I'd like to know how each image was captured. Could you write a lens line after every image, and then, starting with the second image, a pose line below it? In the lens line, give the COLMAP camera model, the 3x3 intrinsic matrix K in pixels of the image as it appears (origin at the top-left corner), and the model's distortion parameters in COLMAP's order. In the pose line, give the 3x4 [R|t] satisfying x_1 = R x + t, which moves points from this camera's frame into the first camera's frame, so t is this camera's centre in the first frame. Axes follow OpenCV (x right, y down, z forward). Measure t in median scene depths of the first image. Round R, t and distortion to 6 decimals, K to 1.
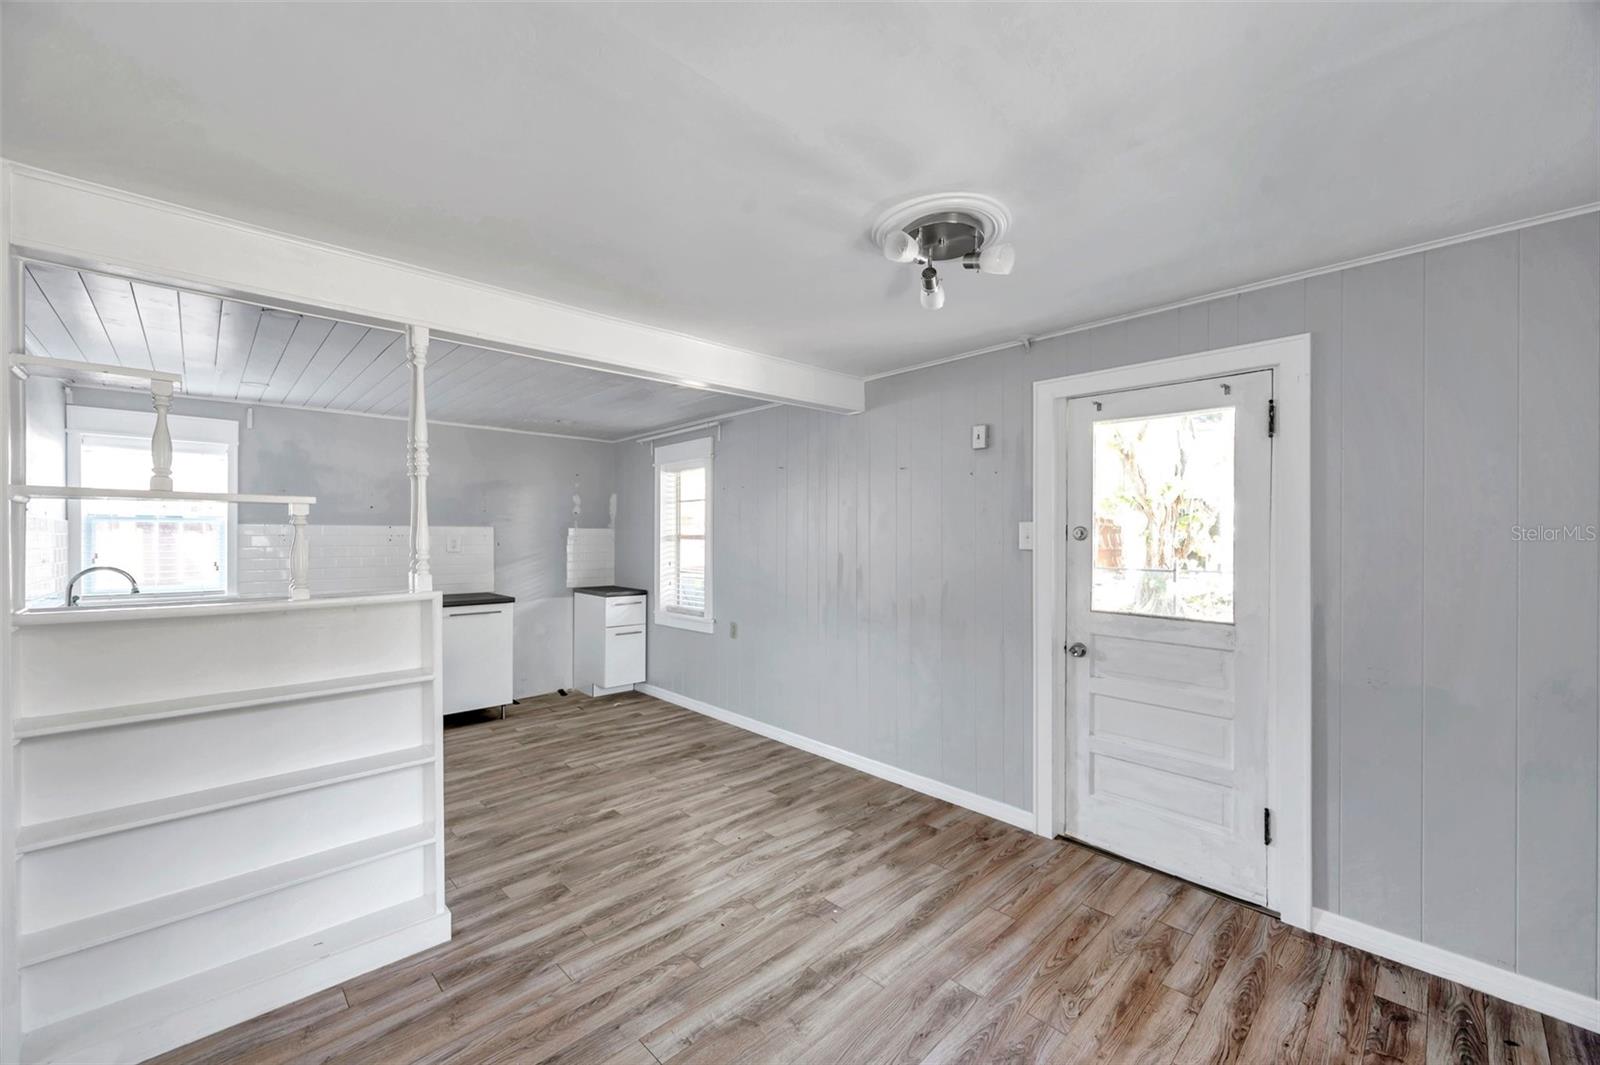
lens RADIAL K [[633.0, 0, 803.9], [0, 633.0, 534.2], [0, 0, 1]] dist [-0.000113, -0.000080]
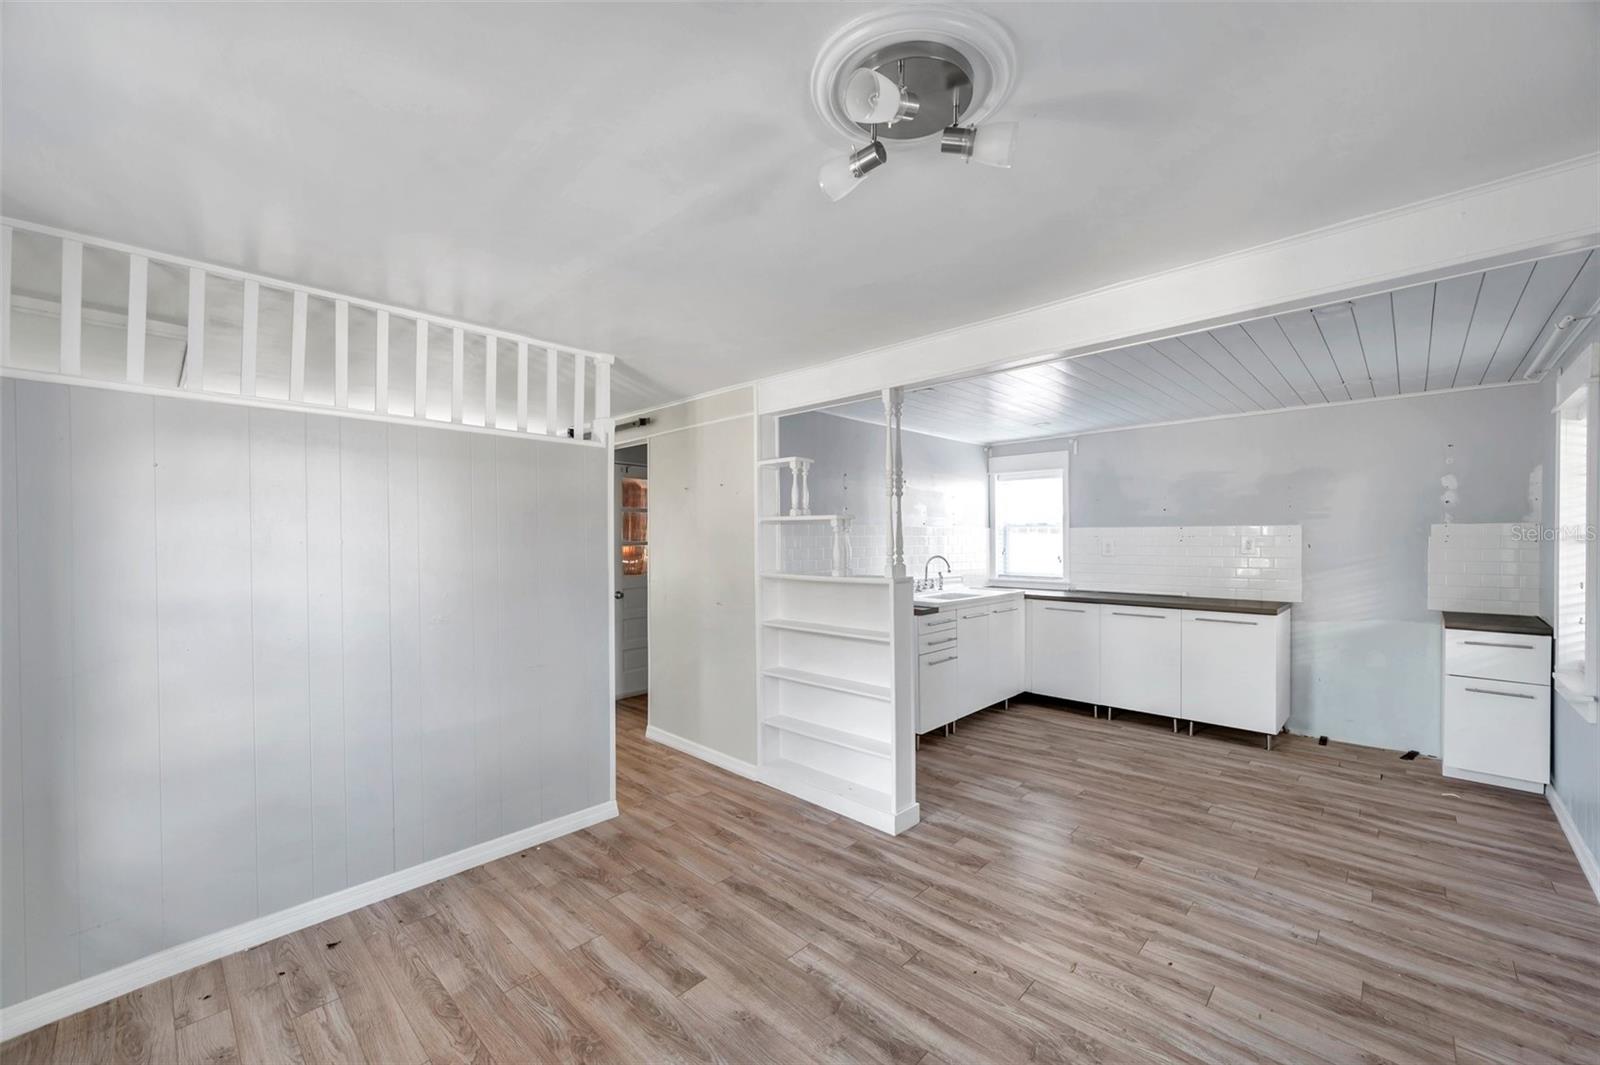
lens RADIAL K [[633.0, 0, 803.9], [0, 633.0, 534.2], [0, 0, 1]] dist [-0.000113, -0.000080]
pose [[0.038012, -0.005639, -0.999261, 0.487135], [0.007440, 0.999958, -0.005360, 0.000020], [0.999250, -0.007231, 0.038053, 0.466095]]
